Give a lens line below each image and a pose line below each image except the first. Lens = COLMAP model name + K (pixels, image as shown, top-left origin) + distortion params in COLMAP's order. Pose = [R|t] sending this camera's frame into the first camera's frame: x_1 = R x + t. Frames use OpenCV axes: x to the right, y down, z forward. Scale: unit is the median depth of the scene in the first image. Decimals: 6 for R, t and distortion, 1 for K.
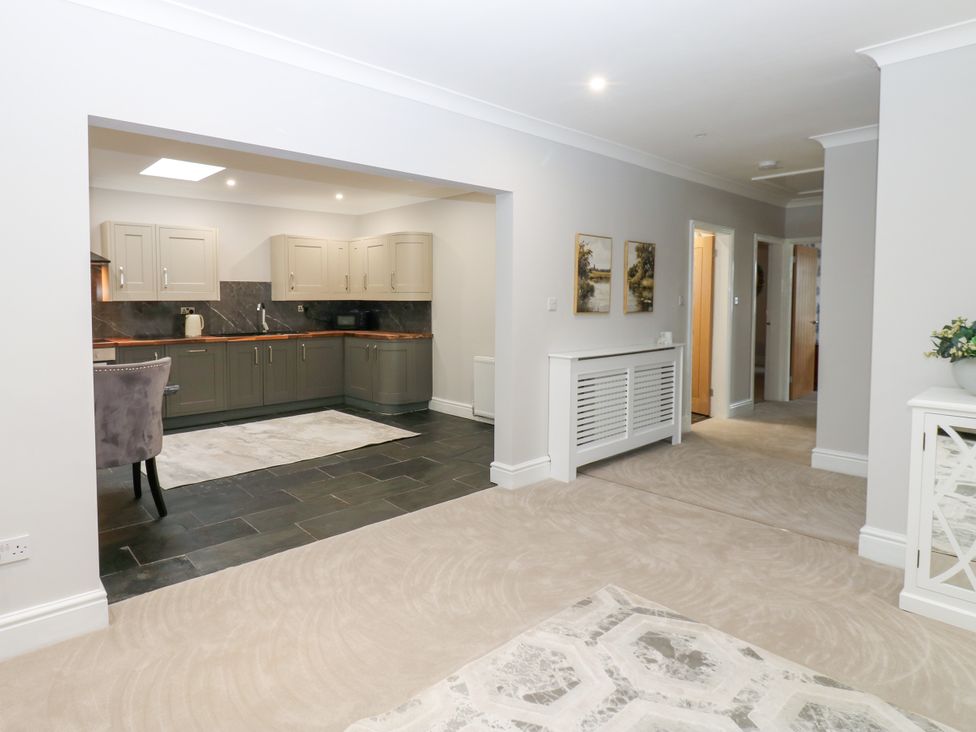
lens RADIAL K [[561.4, 0, 445.6], [0, 561.4, 327.5], [0, 0, 1]] dist [0.002780, -0.019045]
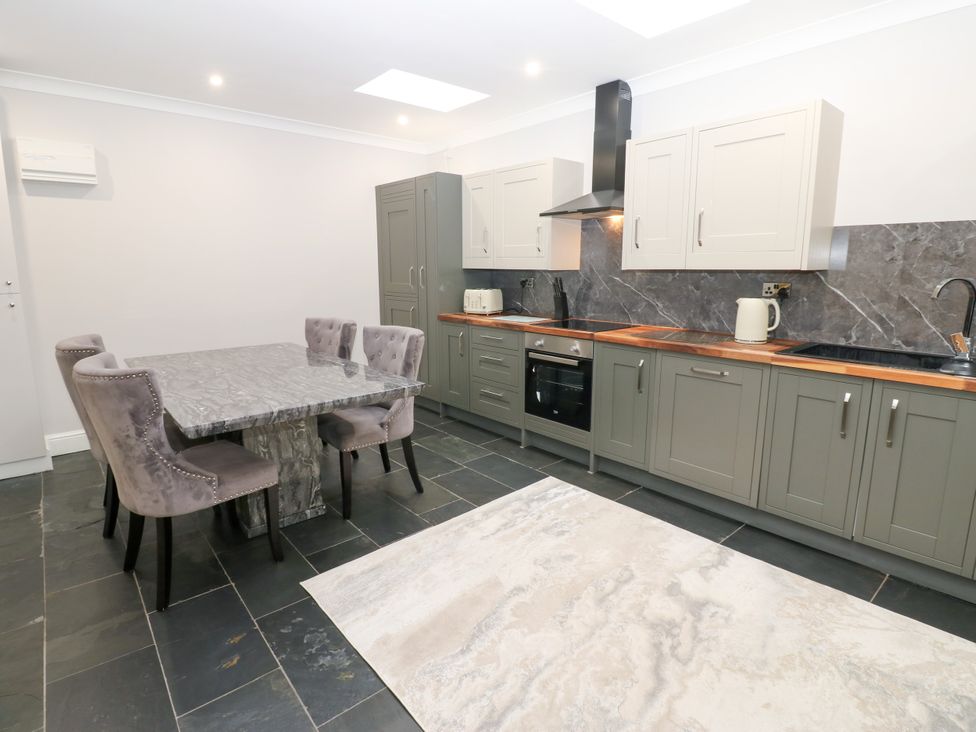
lens RADIAL K [[506.7, 0, 494.4], [0, 506.7, 354.9], [0, 0, 1]] dist [0.002422, -0.014873]
pose [[0.012370, 0.170827, -0.985223, 0.000337], [-0.051921, 0.984079, 0.169976, -0.046622], [0.998575, 0.049051, 0.021043, 0.935852]]
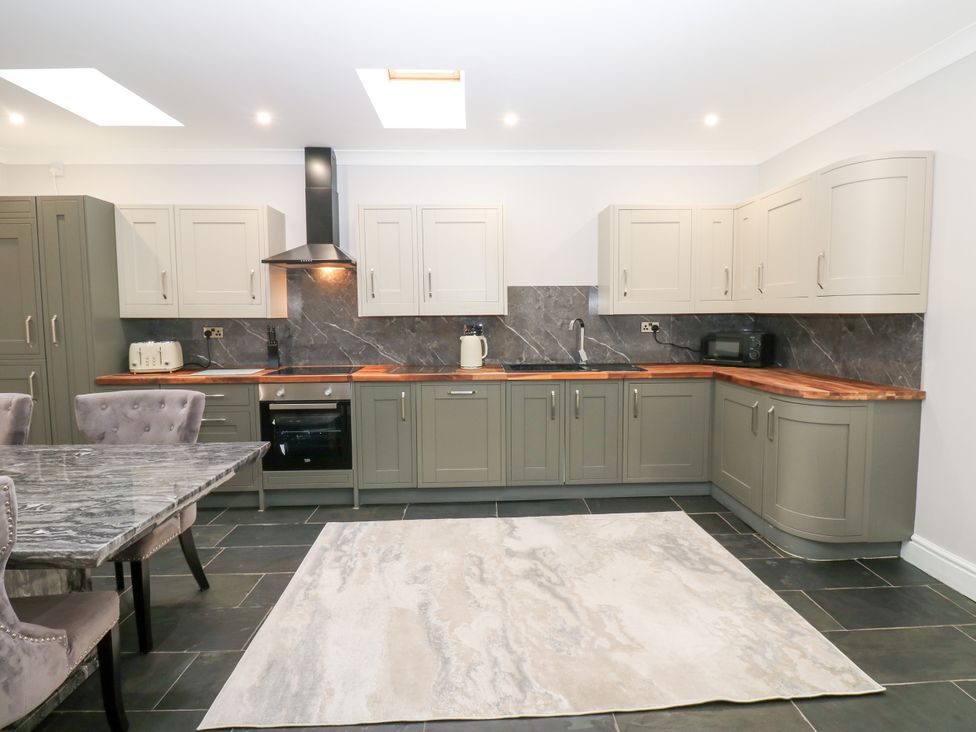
lens RADIAL K [[506.7, 0, 494.4], [0, 506.7, 354.9], [0, 0, 1]] dist [0.002422, -0.014873]
pose [[0.782246, 0.042976, -0.621486, -0.055410], [-0.024349, 0.998965, 0.038431, -0.029823], [0.622494, -0.014930, 0.782482, 0.658939]]
